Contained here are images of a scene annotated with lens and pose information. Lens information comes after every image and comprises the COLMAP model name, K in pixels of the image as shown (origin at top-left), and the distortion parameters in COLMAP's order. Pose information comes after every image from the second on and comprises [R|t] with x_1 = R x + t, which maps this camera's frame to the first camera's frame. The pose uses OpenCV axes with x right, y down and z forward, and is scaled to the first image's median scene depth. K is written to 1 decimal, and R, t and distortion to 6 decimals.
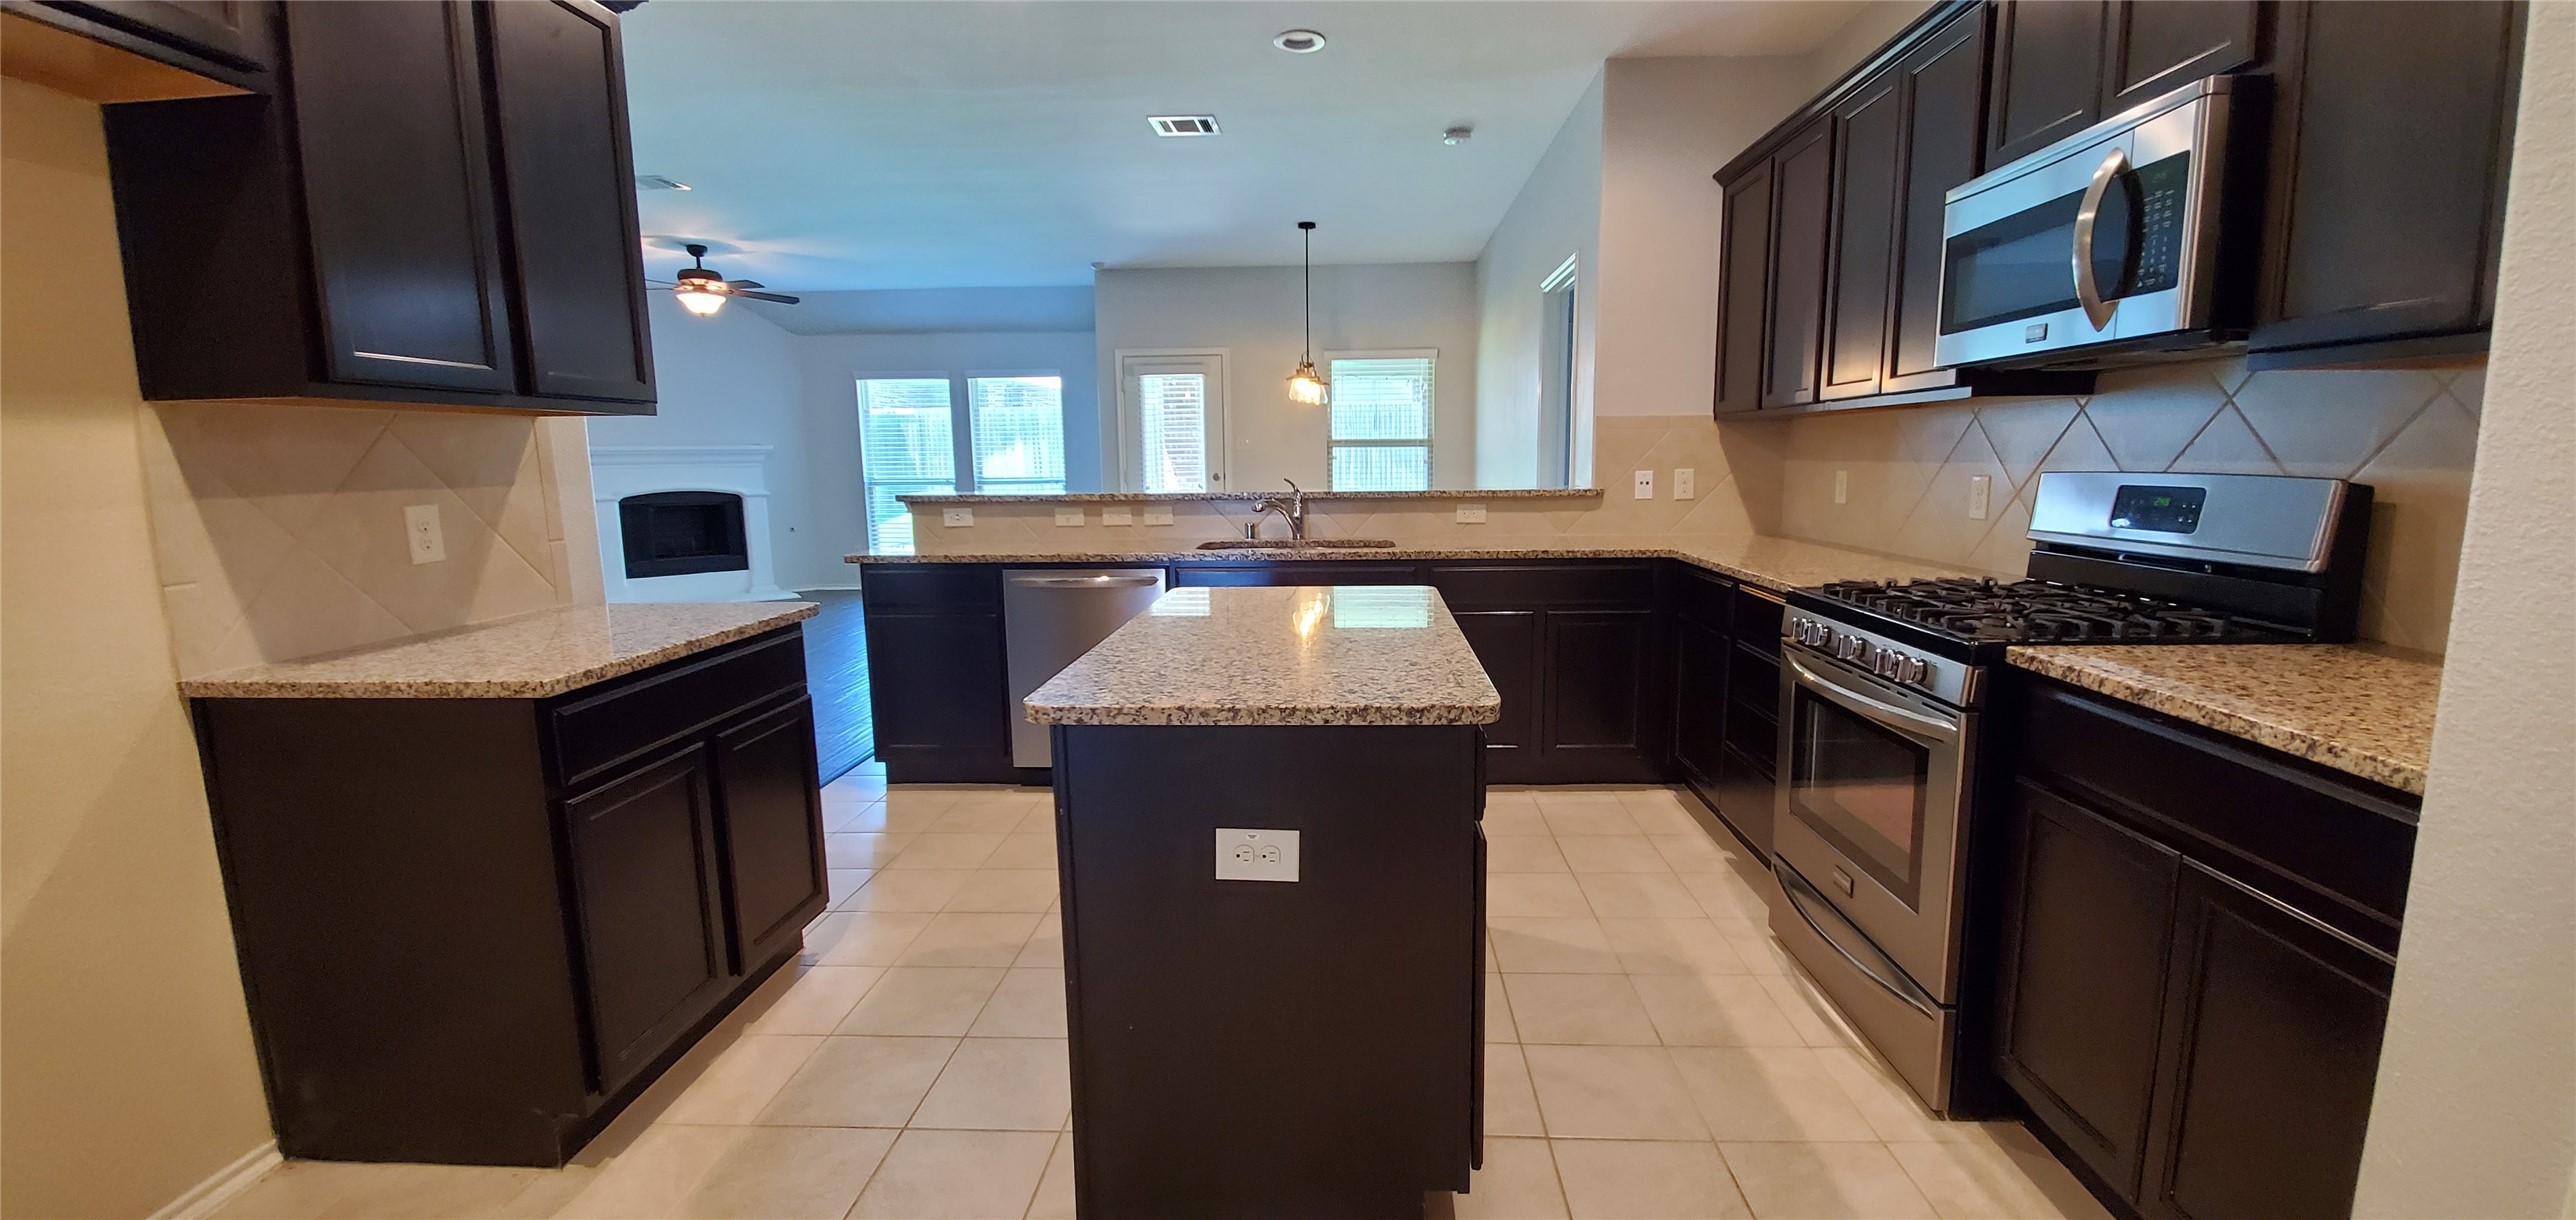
lens RADIAL K [[1019.5, 0, 1299.2], [0, 1019.5, 607.9], [0, 0, 1]] dist [-0.007926, -0.003487]
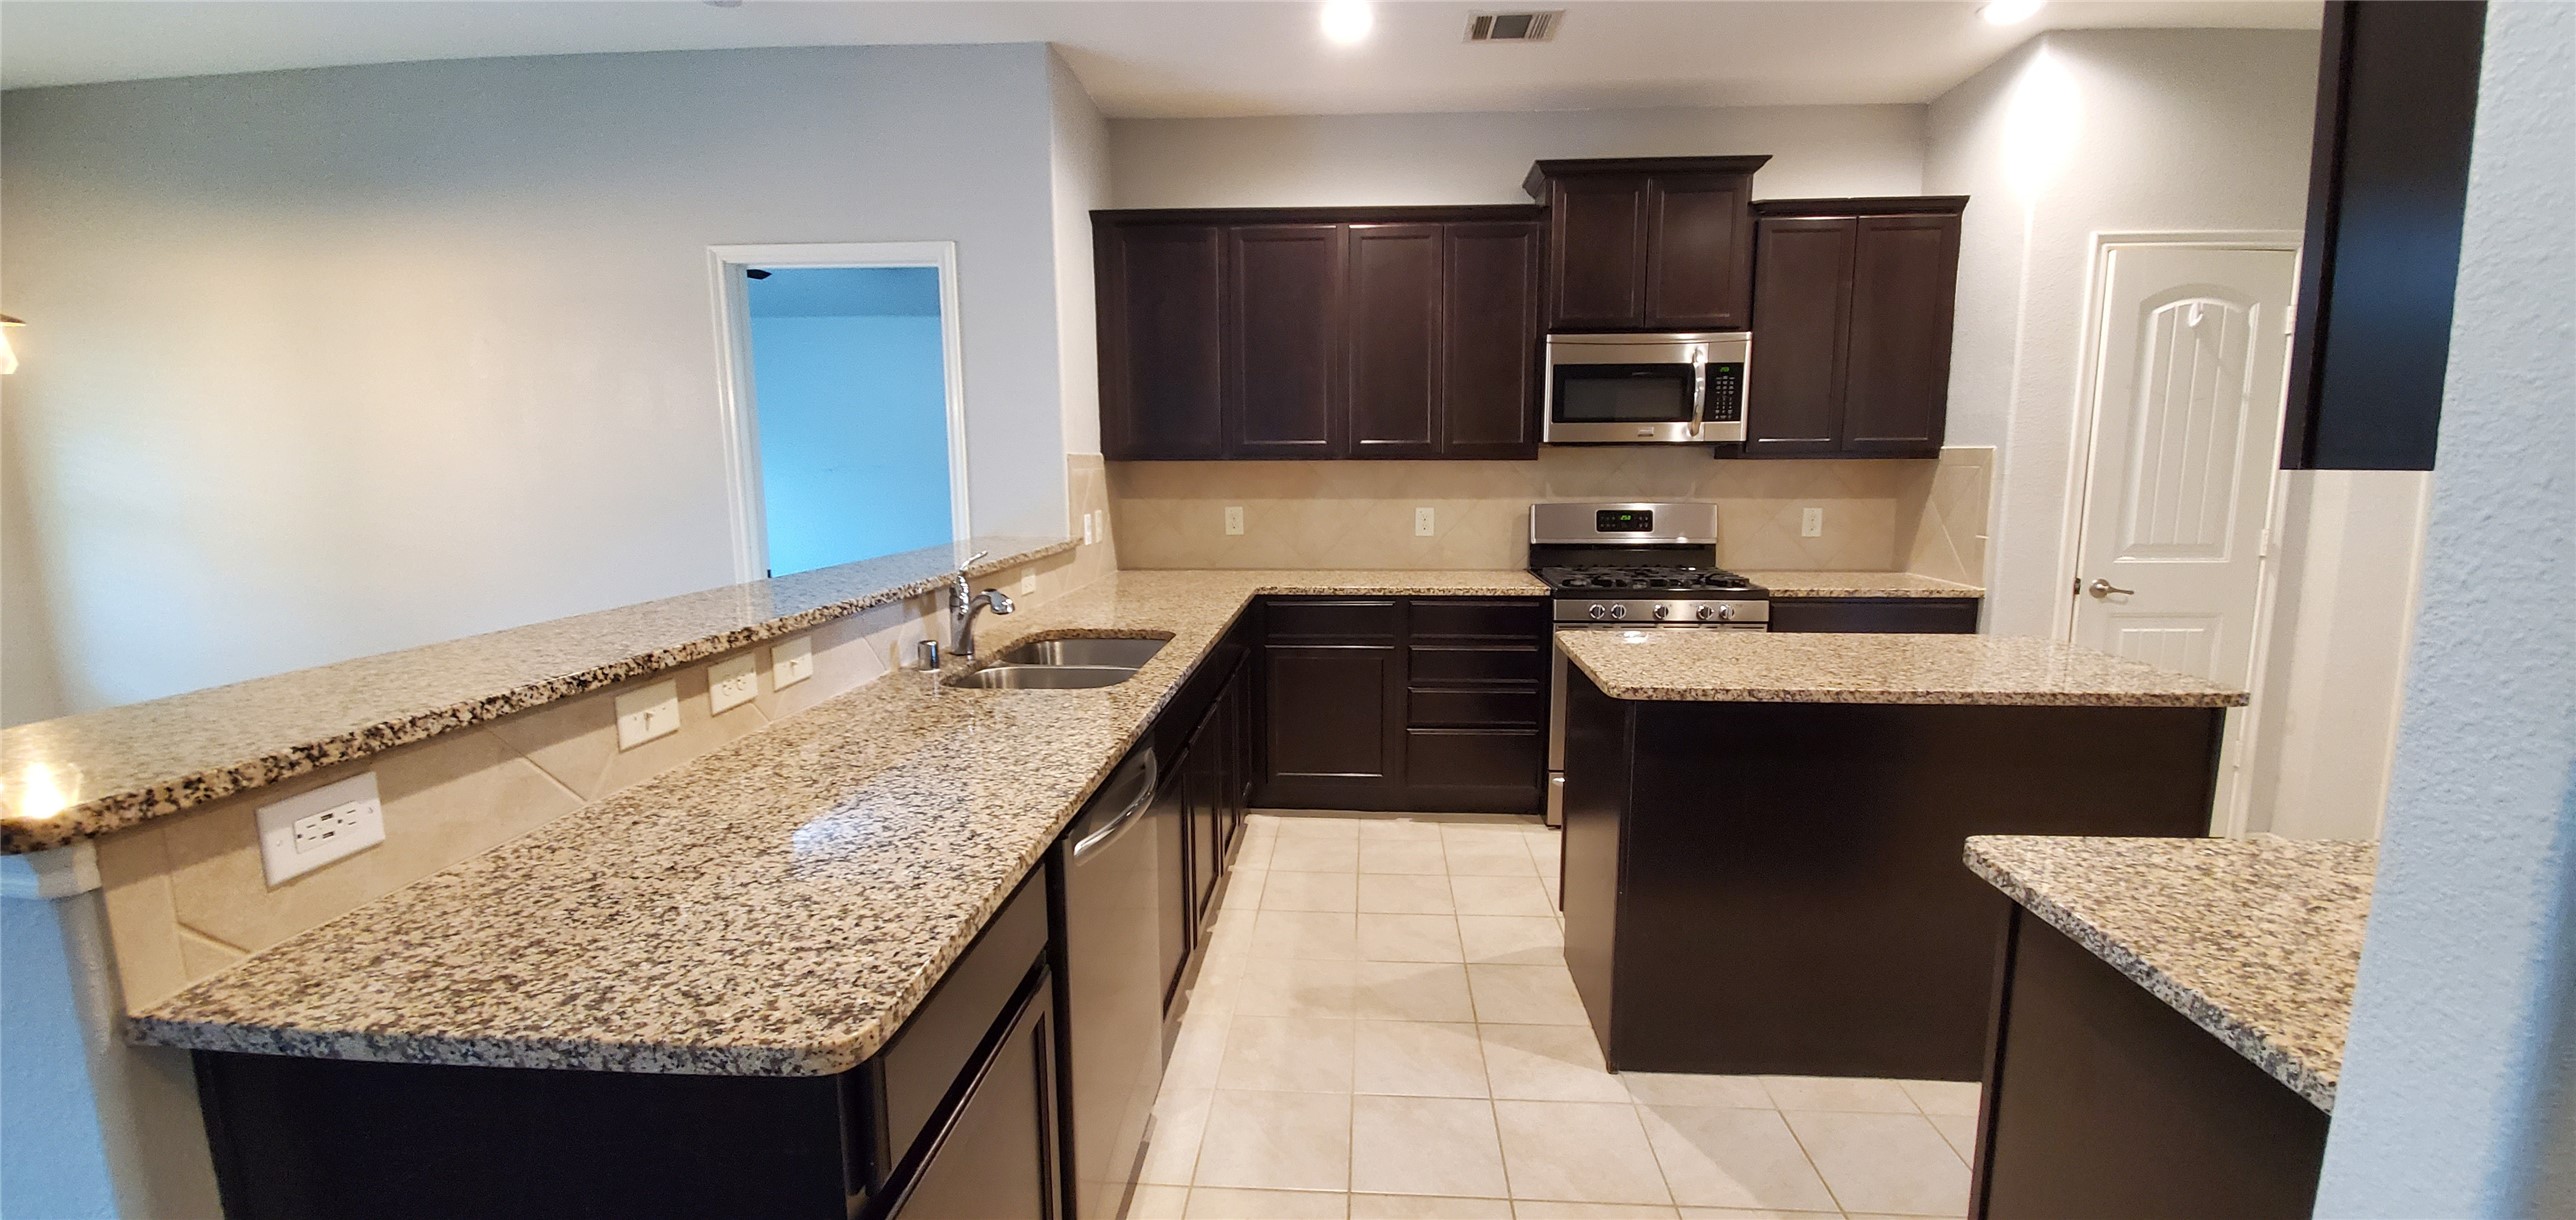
lens RADIAL K [[1019.5, 0, 1296.2], [0, 1019.5, 604.3], [0, 0, 1]] dist [-0.007926, -0.003487]
pose [[0.022594, -0.129189, 0.991363, -0.788271], [0.150935, 0.980690, 0.124359, -0.190564], [-0.988285, 0.146822, 0.041657, 1.061891]]
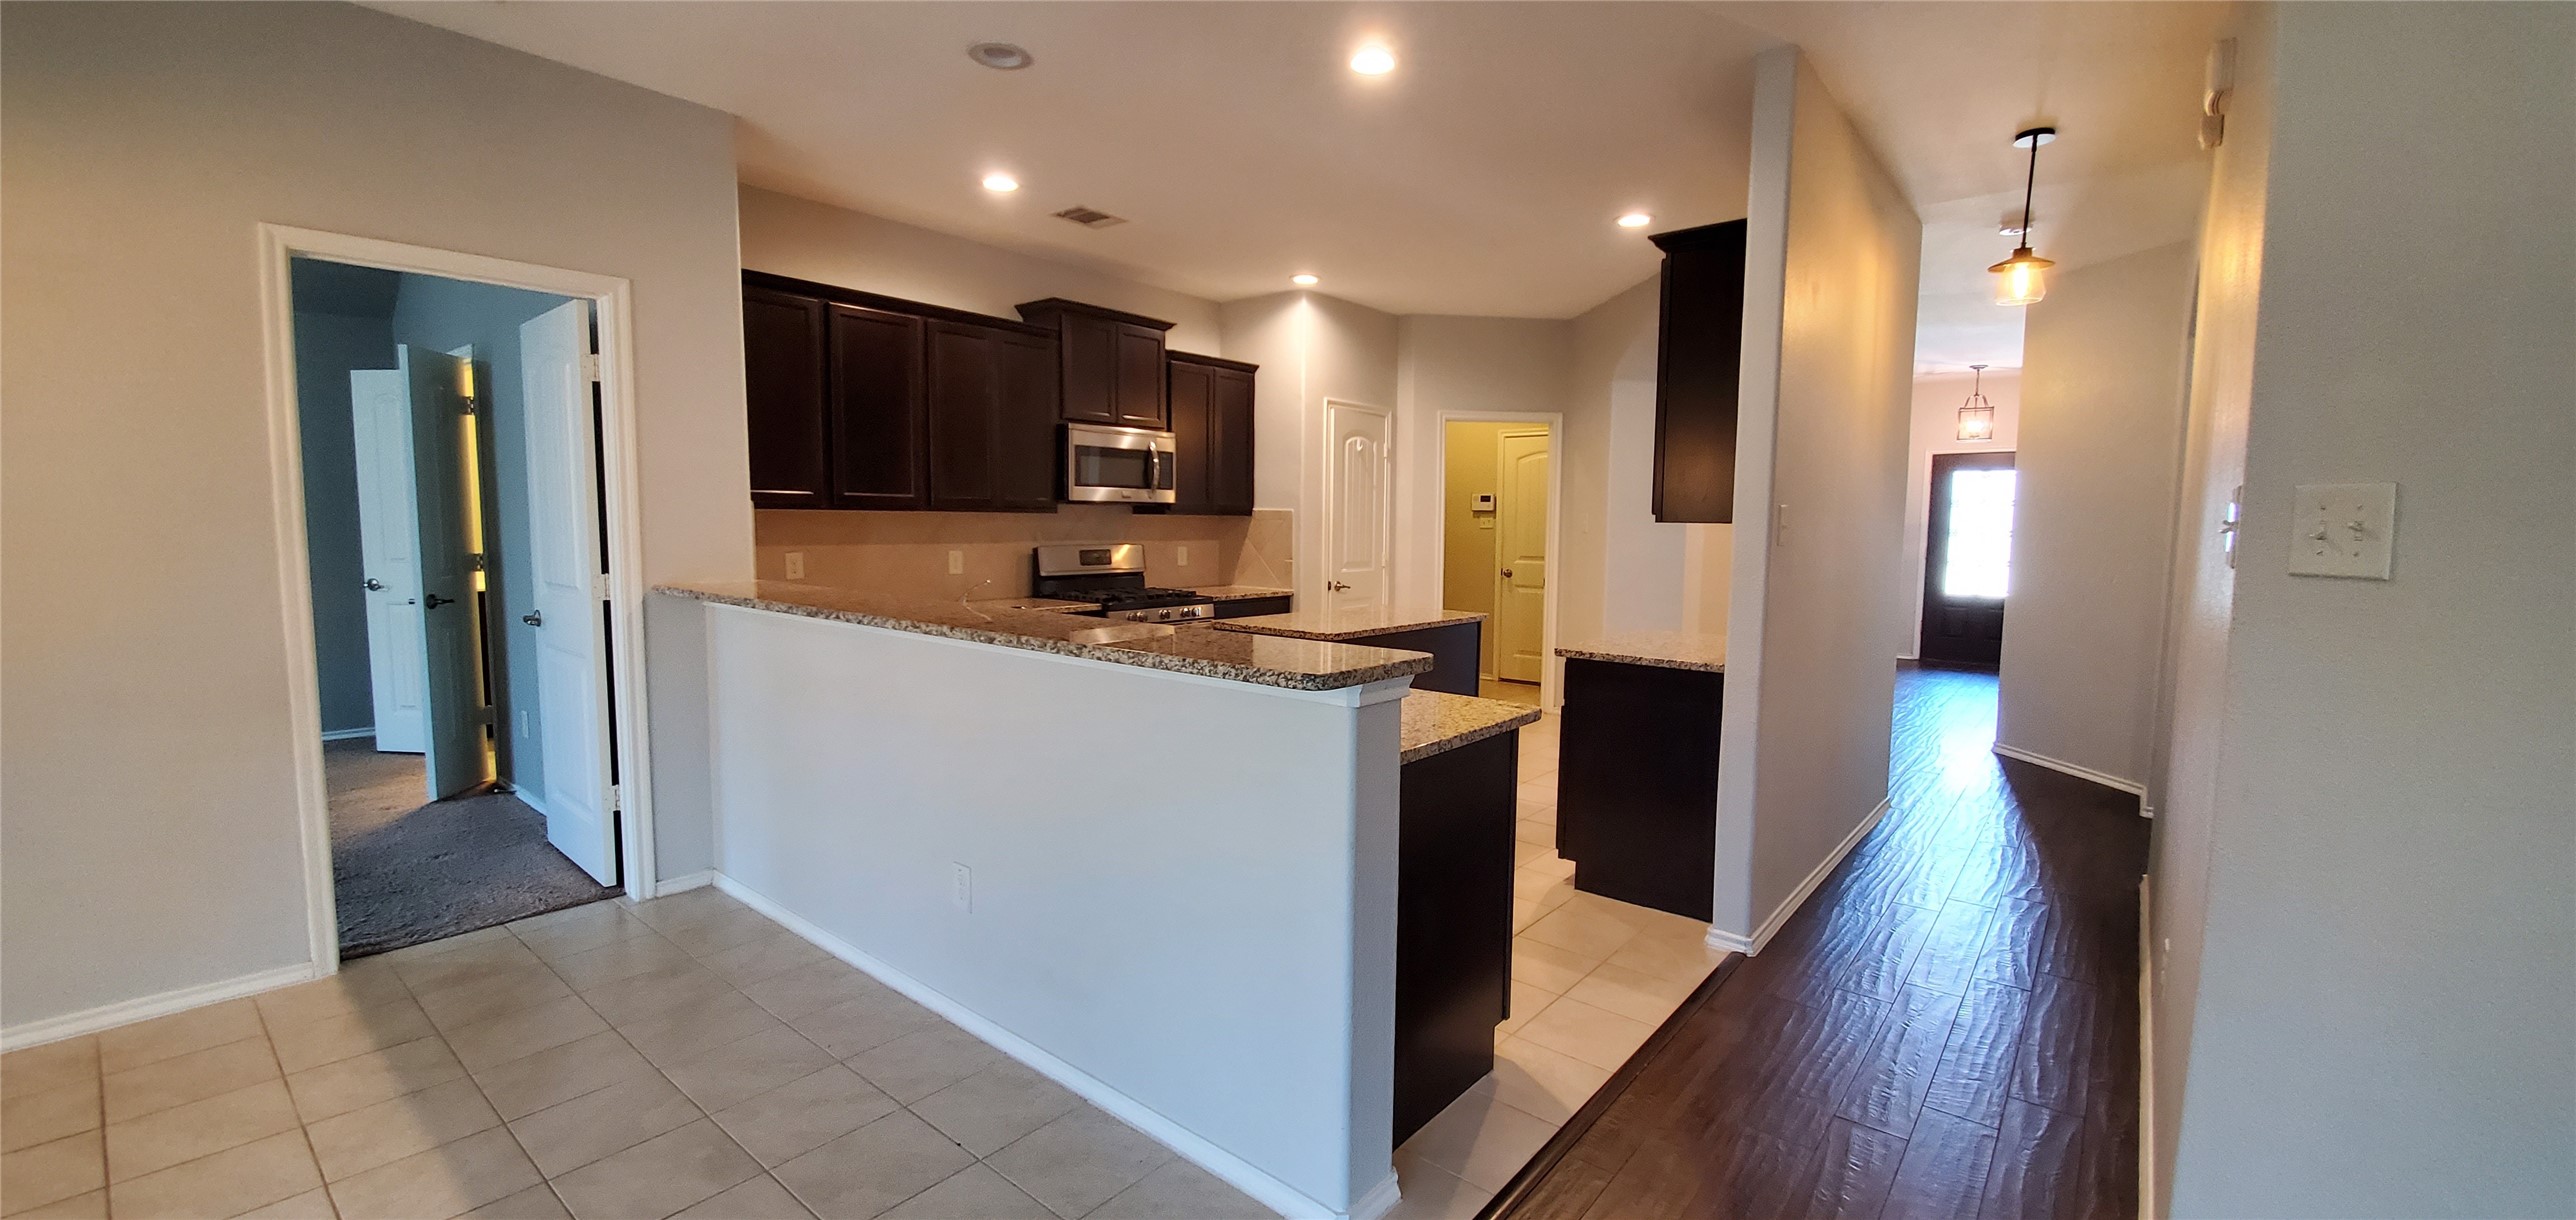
lens RADIAL K [[1019.5, 0, 1303.4], [0, 1019.5, 601.1], [0, 0, 1]] dist [-0.007926, -0.003487]
pose [[-0.798114, -0.048230, 0.600573, -0.871611], [0.085125, 0.977766, 0.191646, -0.315537], [-0.596463, 0.204079, -0.776263, 1.925344]]
